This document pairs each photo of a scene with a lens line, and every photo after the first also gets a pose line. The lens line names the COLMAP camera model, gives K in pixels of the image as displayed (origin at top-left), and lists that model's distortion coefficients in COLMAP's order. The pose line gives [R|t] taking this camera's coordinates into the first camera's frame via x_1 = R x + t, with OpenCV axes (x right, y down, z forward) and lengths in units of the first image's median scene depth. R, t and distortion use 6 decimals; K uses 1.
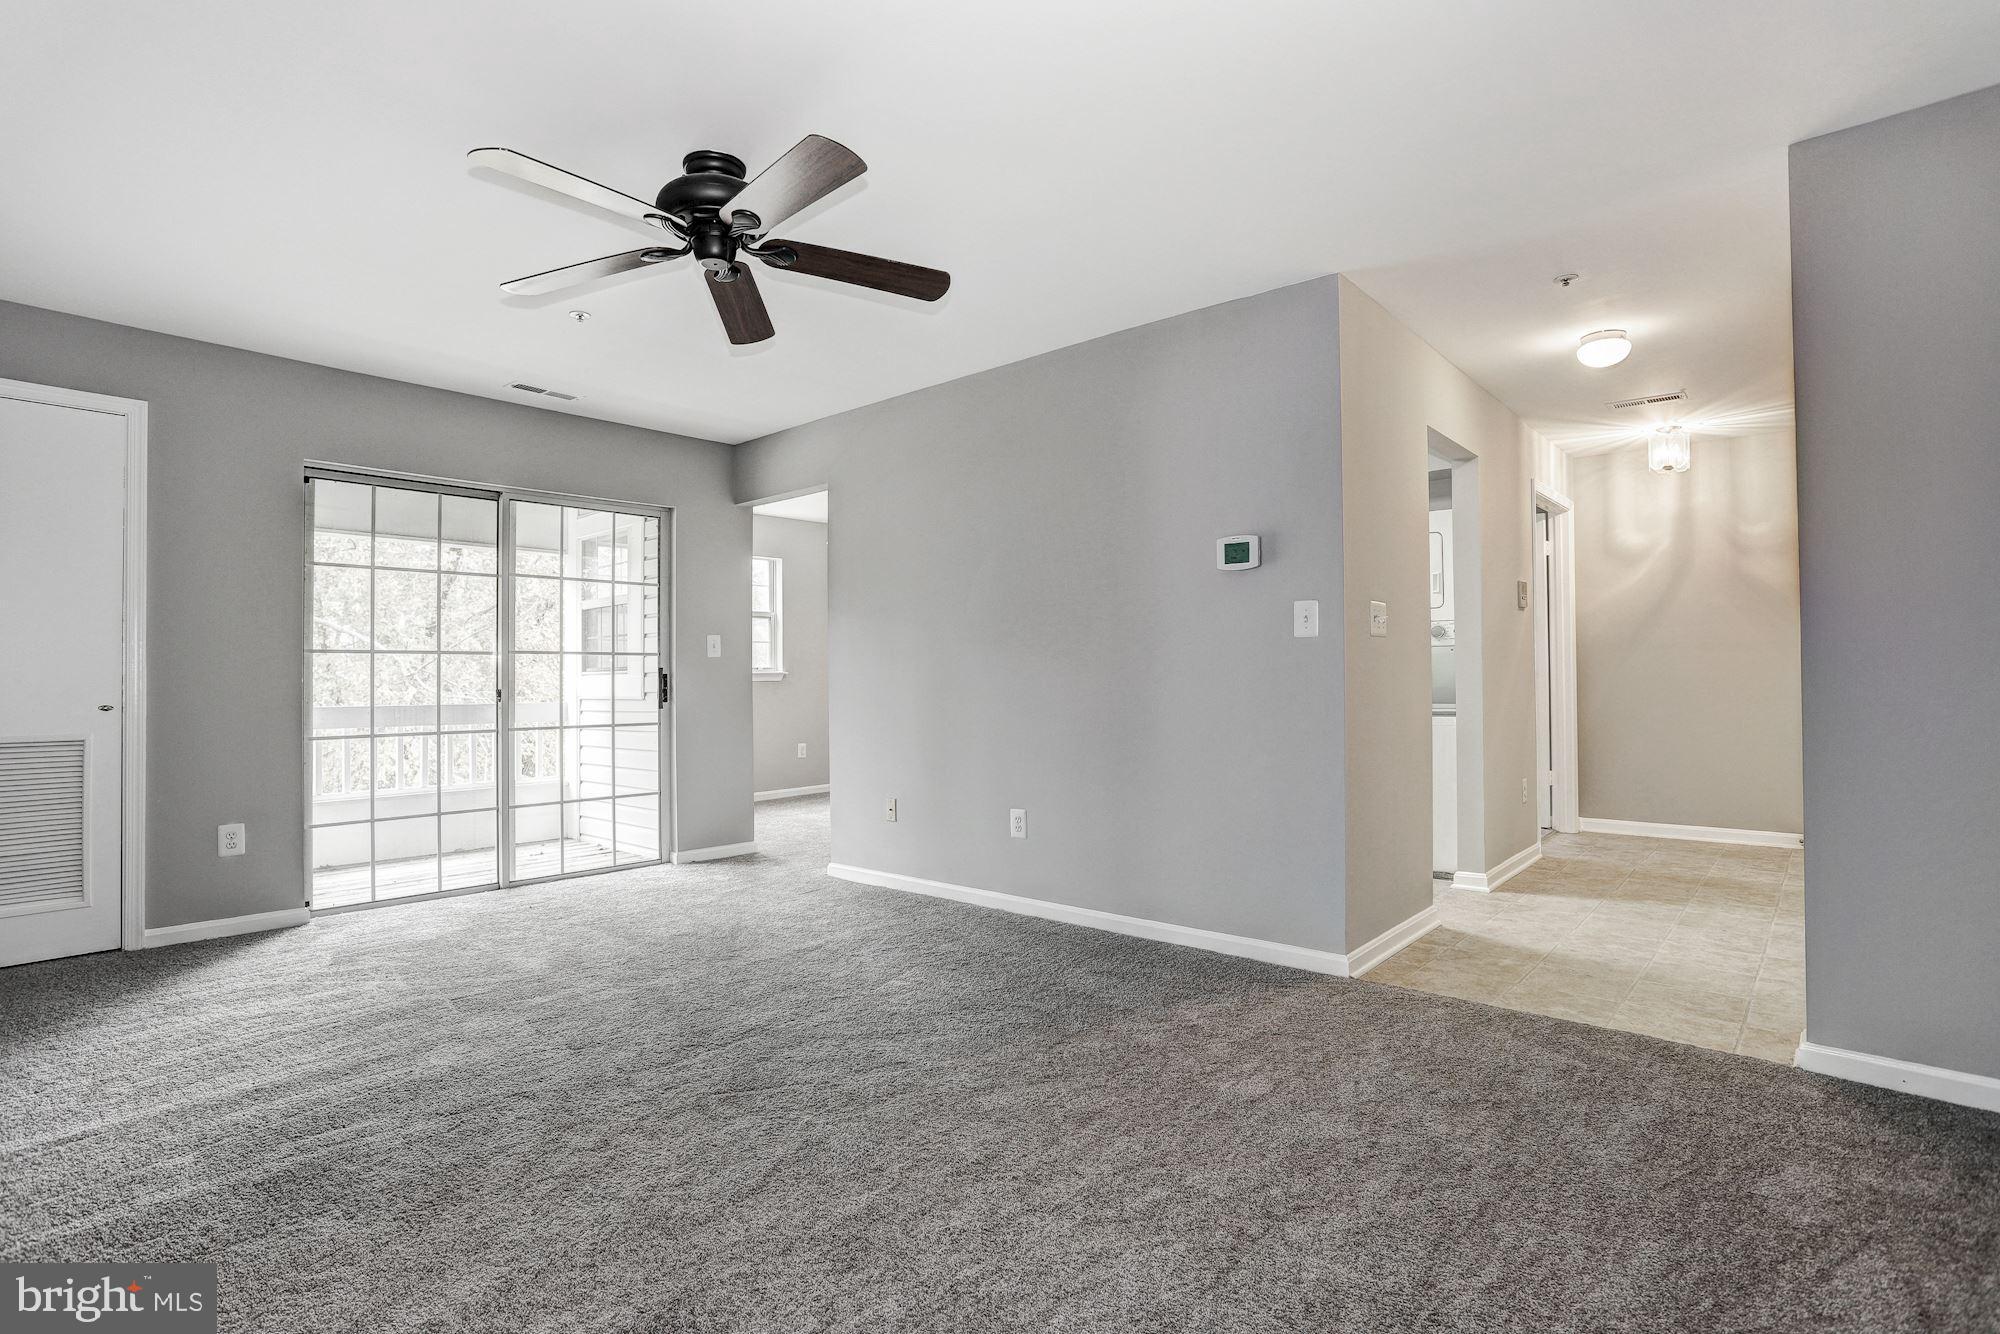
lens RADIAL K [[983.6, 0, 992.0], [0, 983.6, 665.9], [0, 0, 1]] dist [-0.062542, 0.035892]
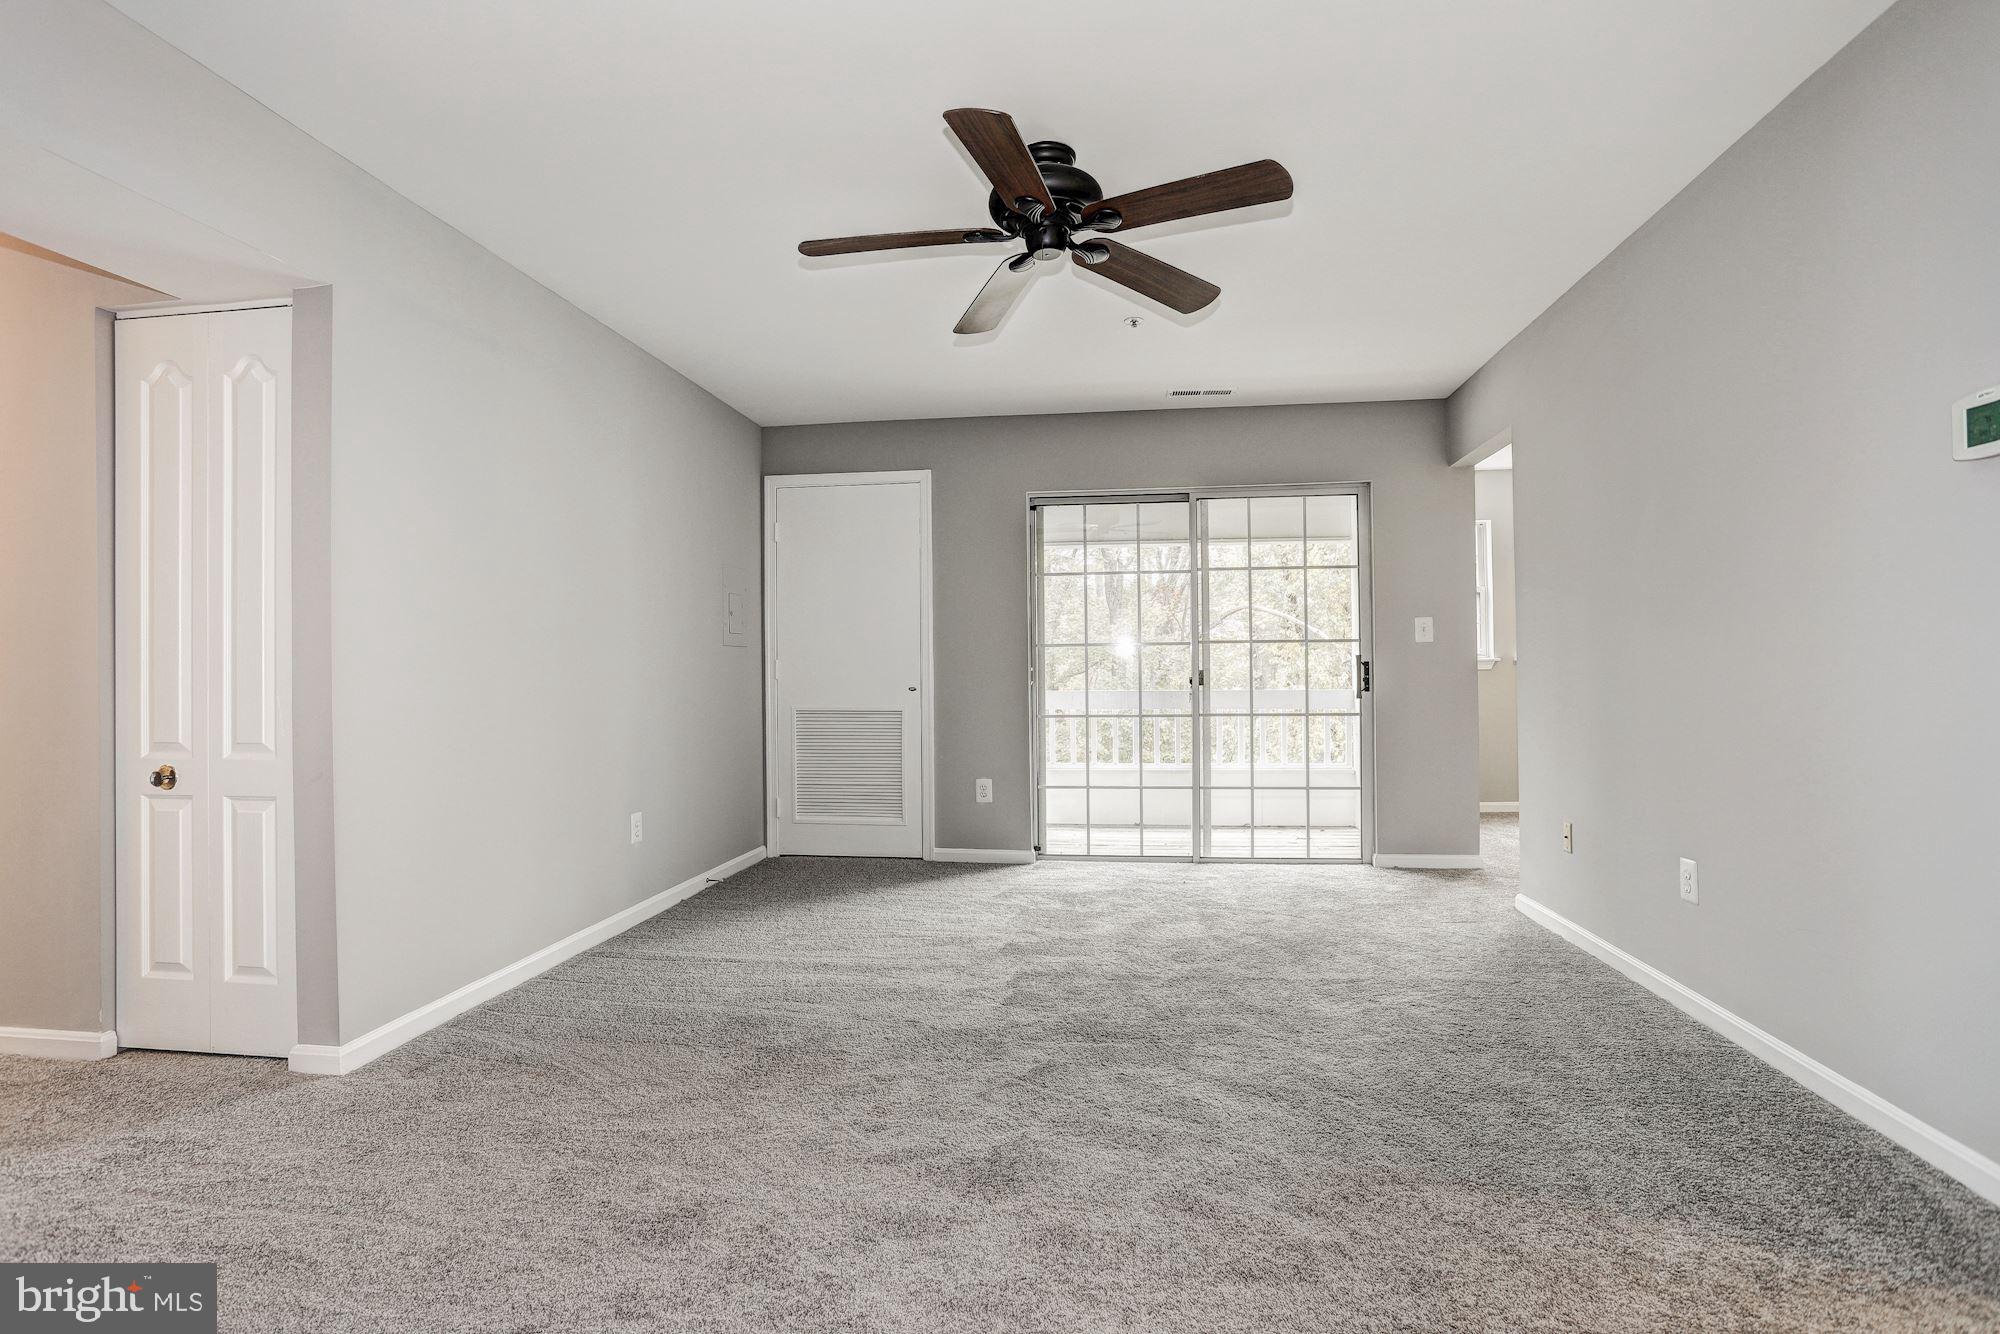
lens RADIAL K [[996.4, 0, 990.9], [0, 996.4, 663.5], [0, 0, 1]] dist [-0.066733, 0.038039]
pose [[0.550770, -0.004863, -0.834643, 0.293560], [0.015423, 0.999872, 0.004352, 0.000816], [0.834515, -0.015269, 0.550774, 0.213814]]
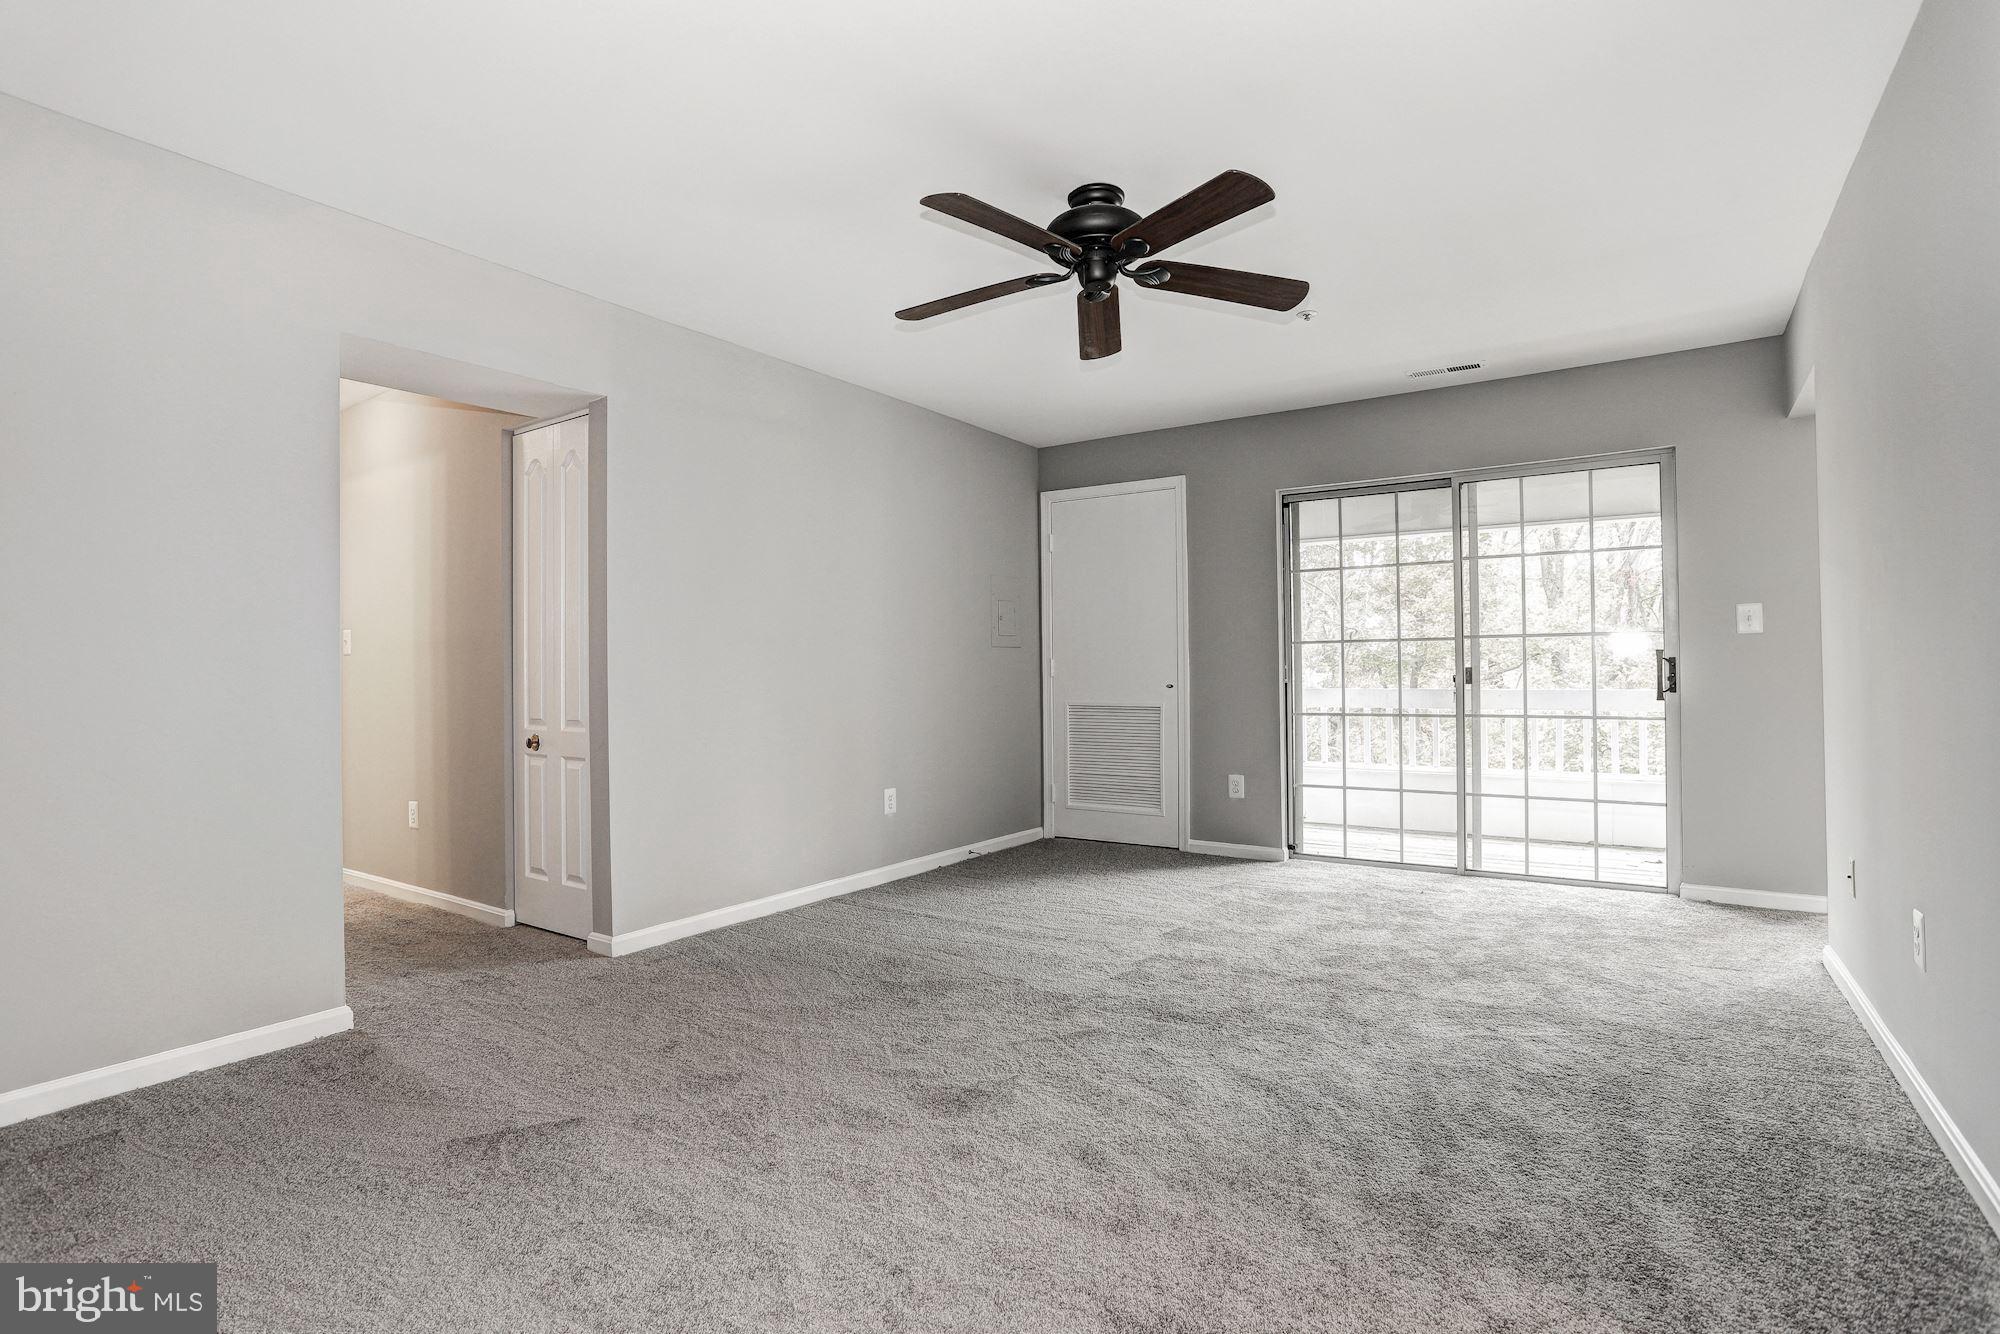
lens RADIAL K [[983.6, 0, 992.0], [0, 983.6, 665.9], [0, 0, 1]] dist [-0.062542, 0.035892]
pose [[0.123298, -0.000822, -0.992369, 0.434455], [0.020965, 0.999779, 0.001777, 0.002871], [0.992148, -0.021024, 0.123287, 0.411250]]
